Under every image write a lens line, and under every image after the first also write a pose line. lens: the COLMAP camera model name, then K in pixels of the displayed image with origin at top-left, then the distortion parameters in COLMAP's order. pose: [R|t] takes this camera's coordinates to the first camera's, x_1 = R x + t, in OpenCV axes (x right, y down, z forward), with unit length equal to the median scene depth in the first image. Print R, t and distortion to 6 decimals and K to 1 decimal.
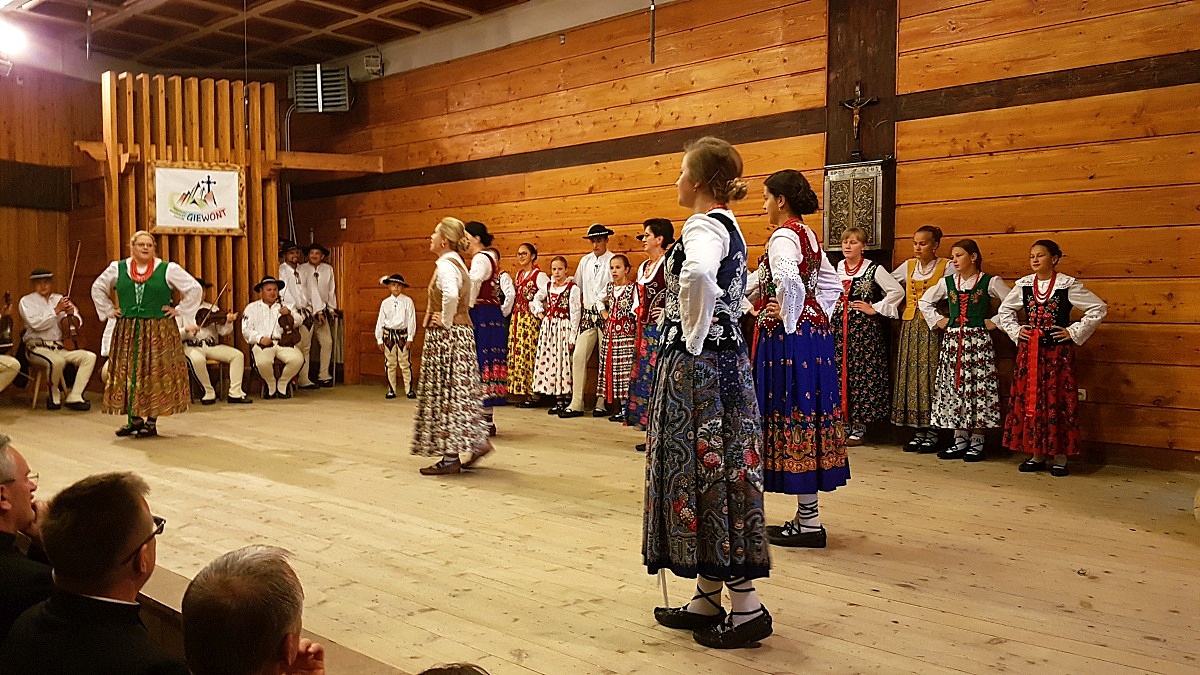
lens RADIAL K [[922.7, 0, 602.5], [0, 922.7, 349.3], [0, 0, 1]] dist [0.070991, -0.121460]
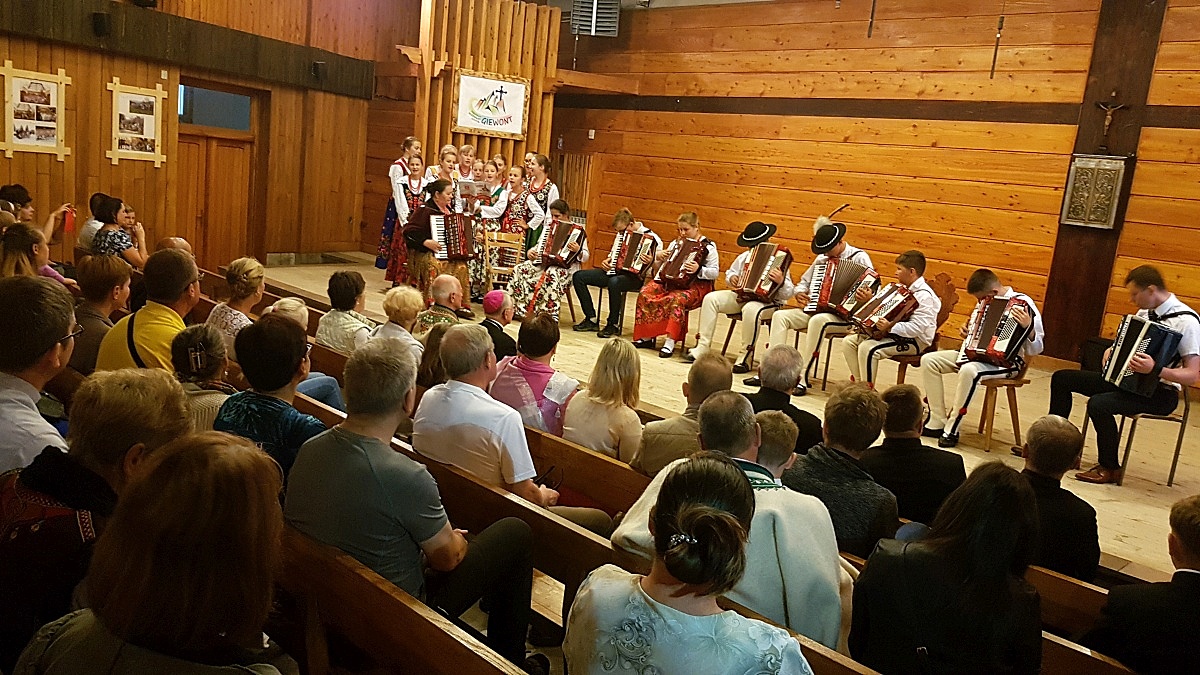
lens RADIAL K [[925.3, 0, 614.1], [0, 925.3, 354.5], [0, 0, 1]] dist [0.072619, -0.124735]
pose [[0.993120, 0.113947, -0.026984, -0.236235], [-0.109426, 0.985111, 0.132601, -0.026544], [0.041691, -0.128736, 0.990802, -0.221693]]
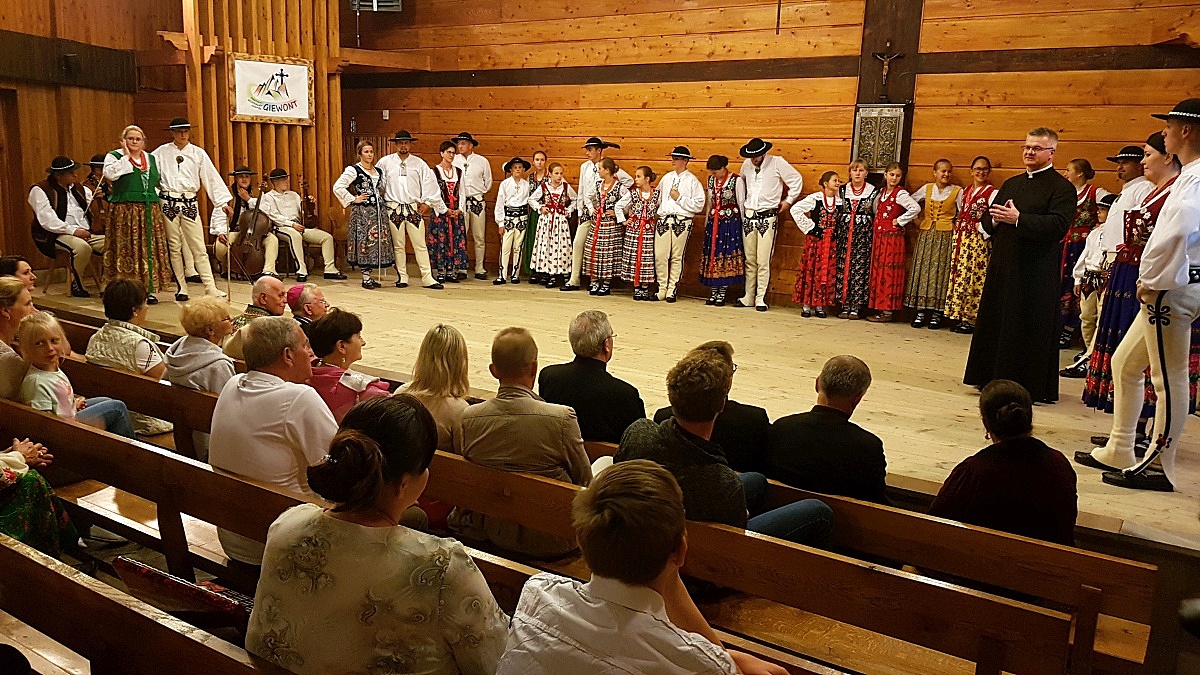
lens RADIAL K [[922.7, 0, 602.5], [0, 922.7, 349.3], [0, 0, 1]] dist [0.070991, -0.121460]
pose [[0.988460, 0.007514, 0.151296, -0.236757], [-0.028608, 0.990057, 0.137730, -0.023324], [-0.148756, -0.140469, 0.978846, -0.198067]]
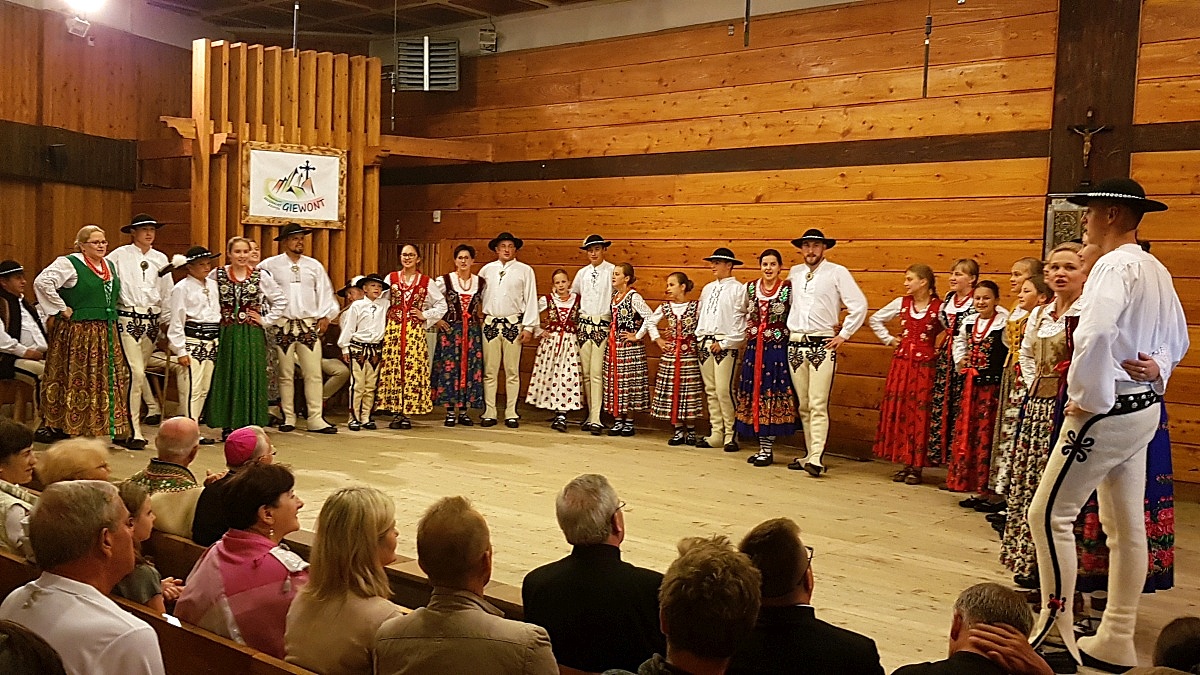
lens RADIAL K [[1160.2, 0, 594.0], [0, 1160.2, 356.2], [0, 0, 1]] dist [0.133865, -0.315250]
pose [[0.999090, 0.036307, 0.022365, -0.187549], [-0.036517, 0.999292, 0.009037, -0.022472], [-0.022021, -0.009845, 0.999709, -0.136119]]
